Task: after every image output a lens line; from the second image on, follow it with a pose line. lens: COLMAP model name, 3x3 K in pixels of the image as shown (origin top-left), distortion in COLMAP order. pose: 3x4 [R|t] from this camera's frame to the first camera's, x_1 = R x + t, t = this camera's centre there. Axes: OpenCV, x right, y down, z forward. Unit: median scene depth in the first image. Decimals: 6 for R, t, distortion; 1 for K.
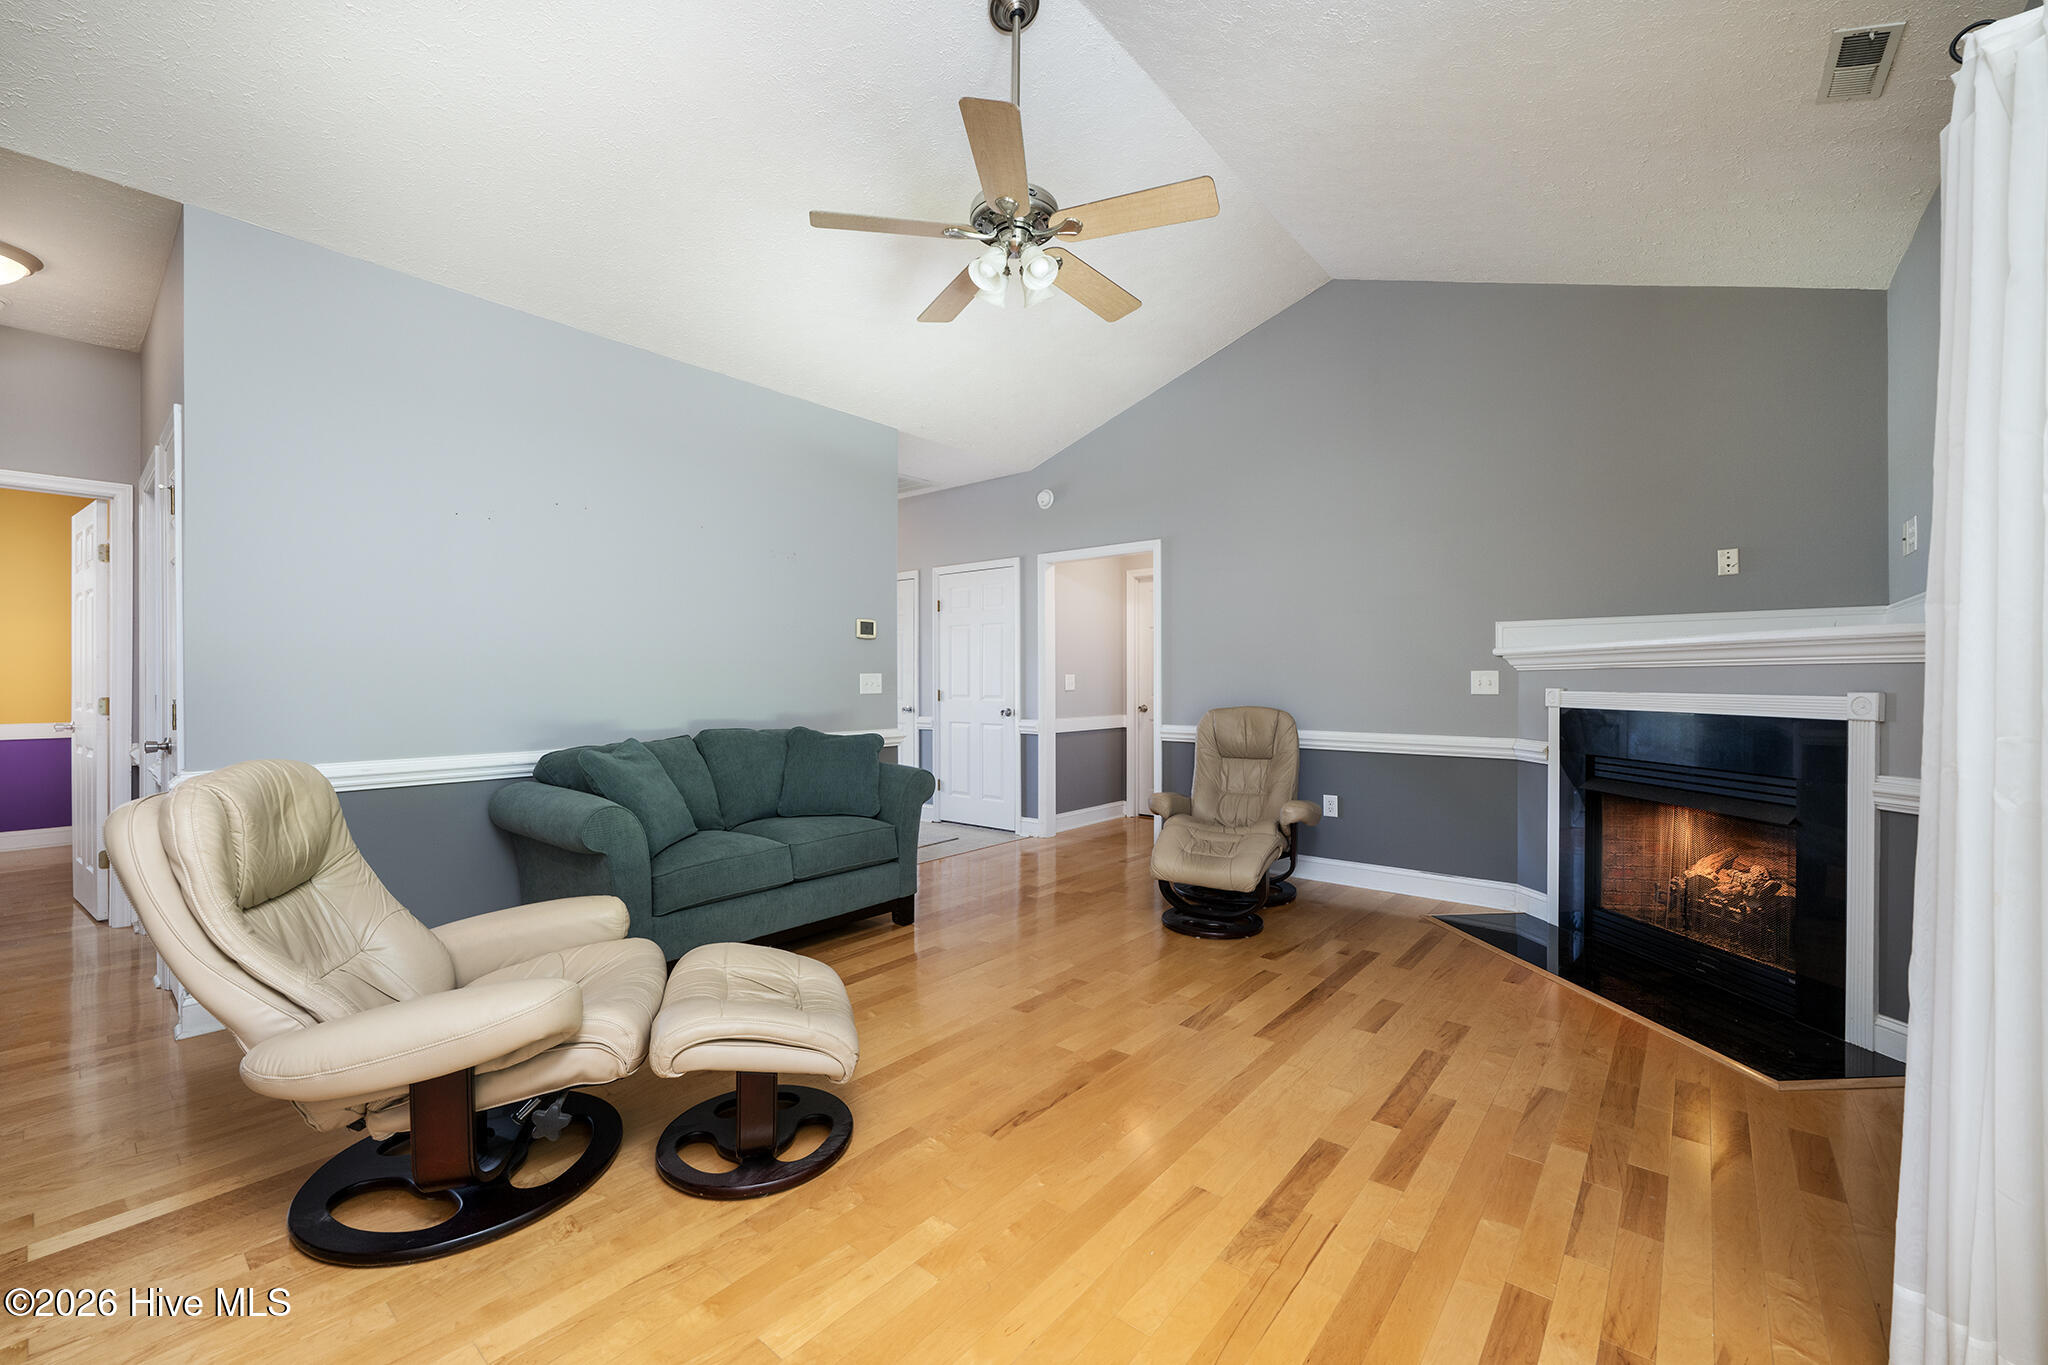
lens RADIAL K [[823.9, 0, 1012.7], [0, 823.9, 682.7], [0, 0, 1]] dist [-0.000882, -0.000187]
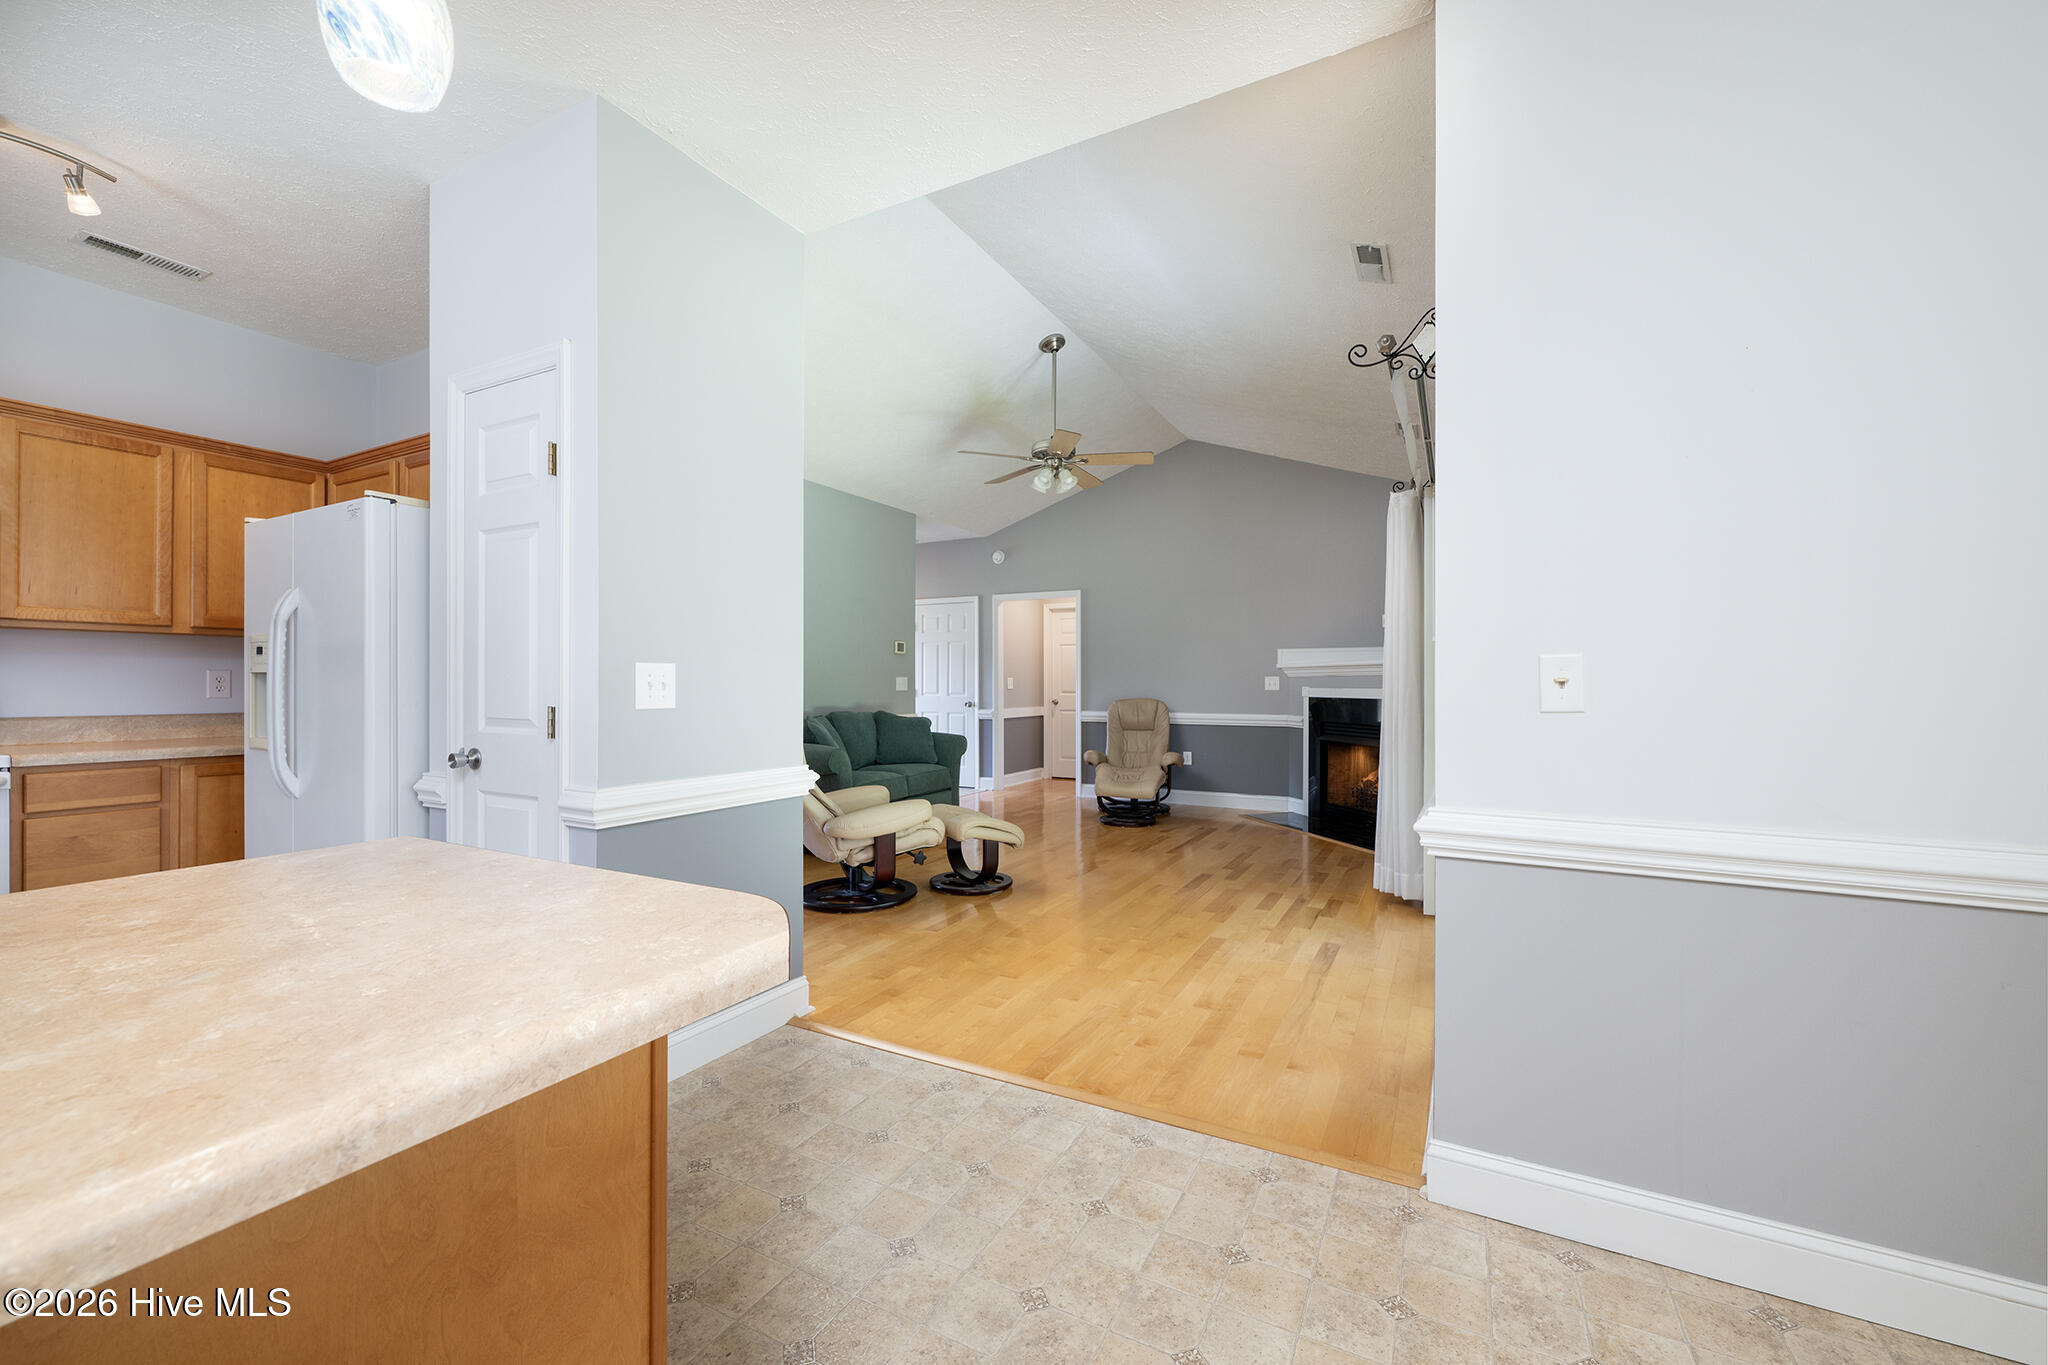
lens RADIAL K [[817.6, 0, 1011.4], [0, 817.6, 681.2], [0, 0, 1]] dist [-0.000192, 0.000141]
pose [[0.981107, 0.001399, 0.193458, -0.335370], [-0.000508, 0.999989, -0.004654, 0.003866], [-0.193463, 0.004468, 0.981097, -0.653059]]
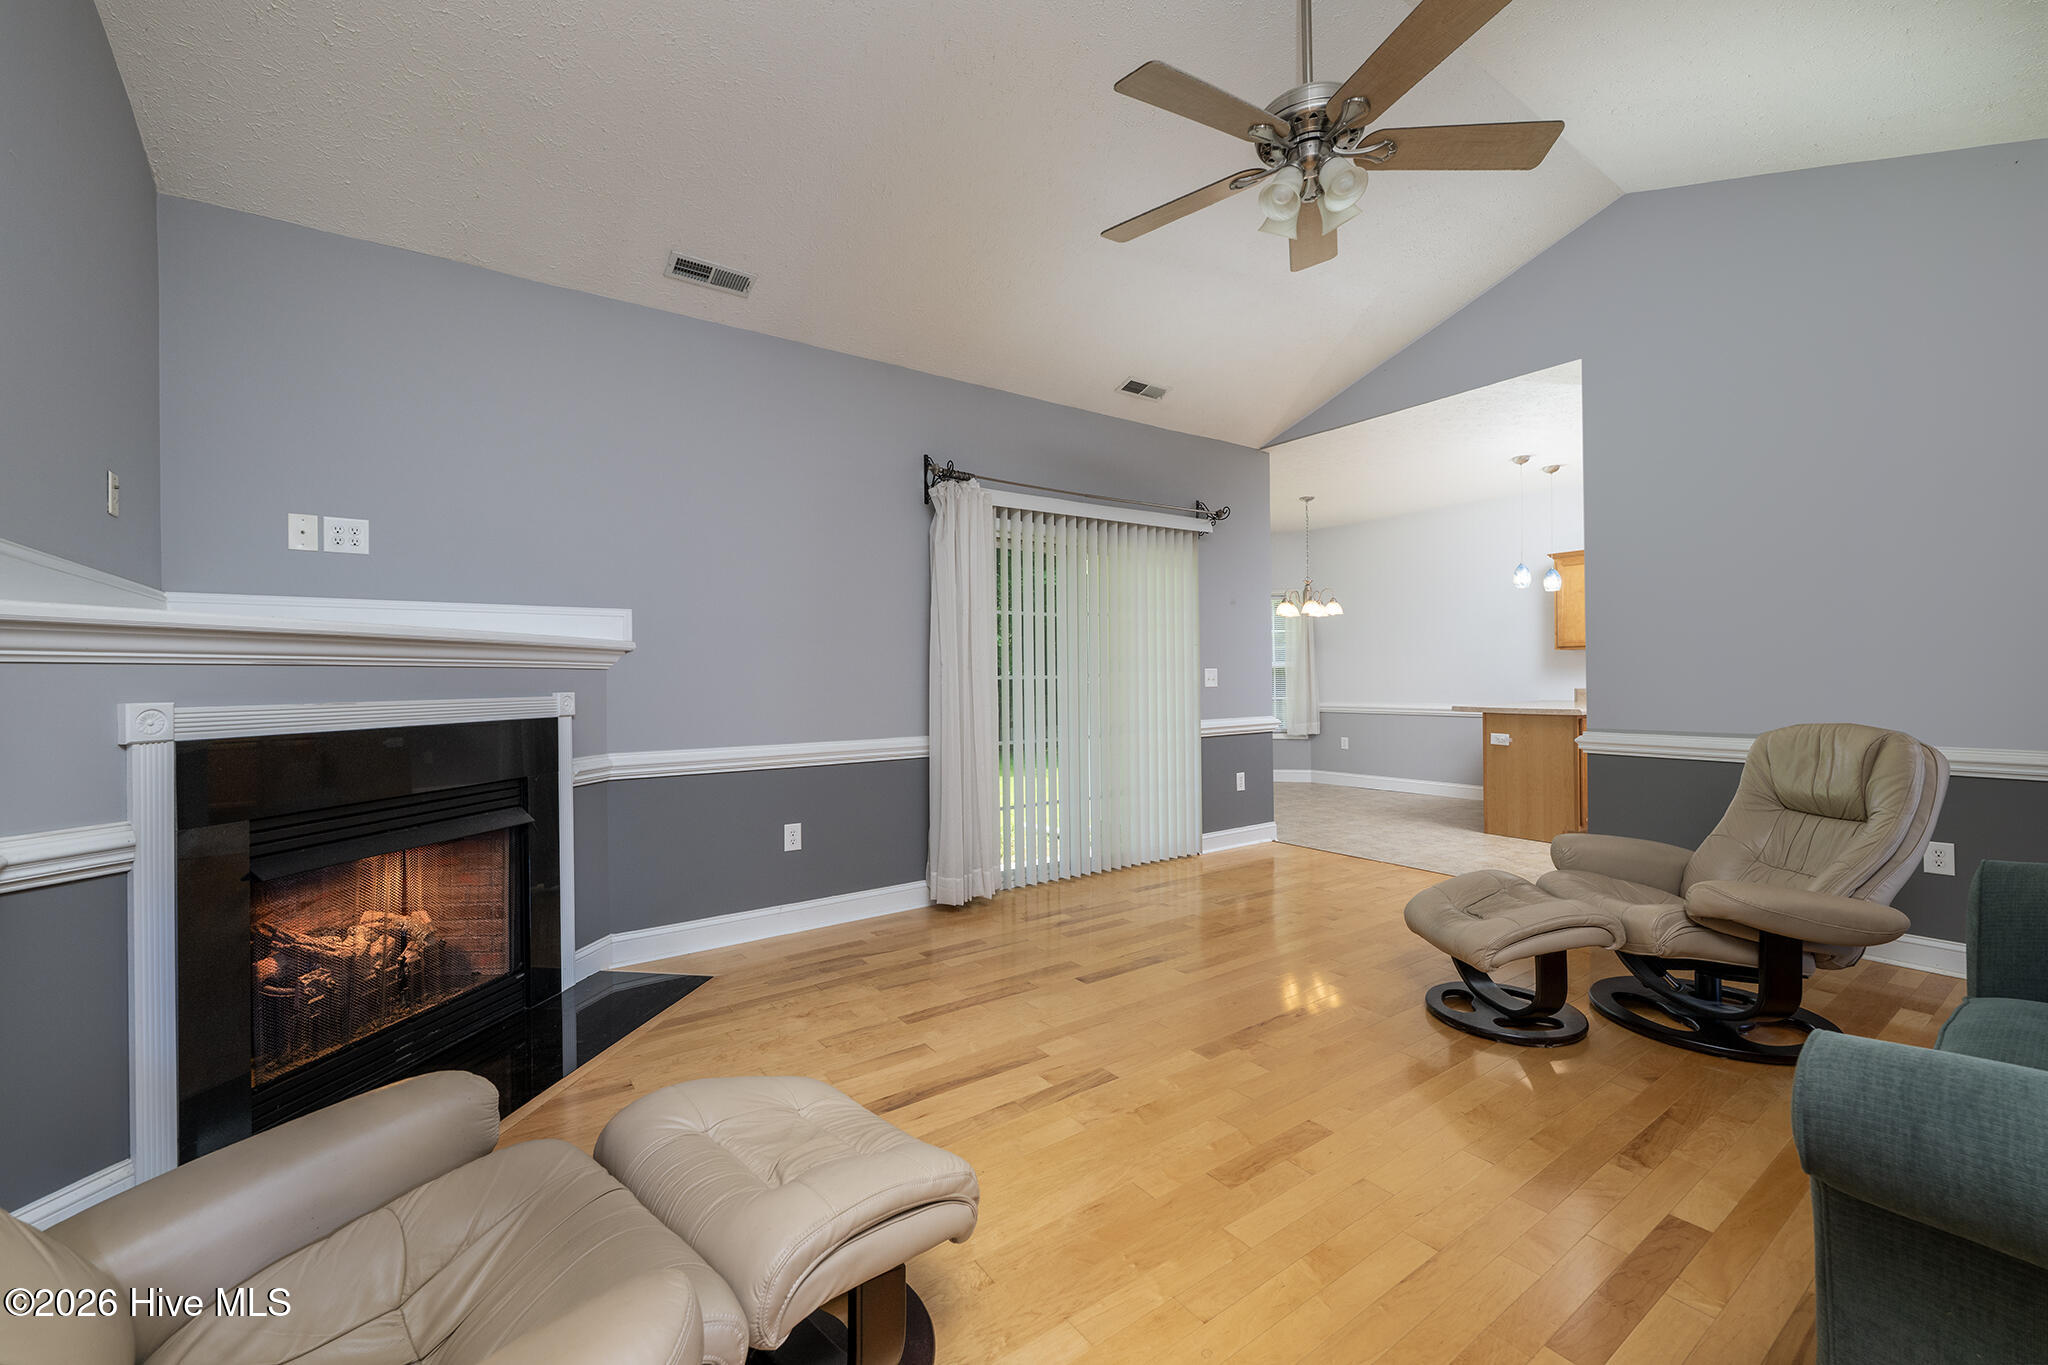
lens RADIAL K [[800.8, 0, 1008.1], [0, 800.8, 680.0], [0, 0, 1]] dist [-0.011188, 0.000023]
pose [[-0.961424, 0.013895, 0.274718, 0.057467], [0.014392, 0.999896, -0.000205, 0.002567], [-0.274693, 0.003757, -0.961525, 1.288877]]
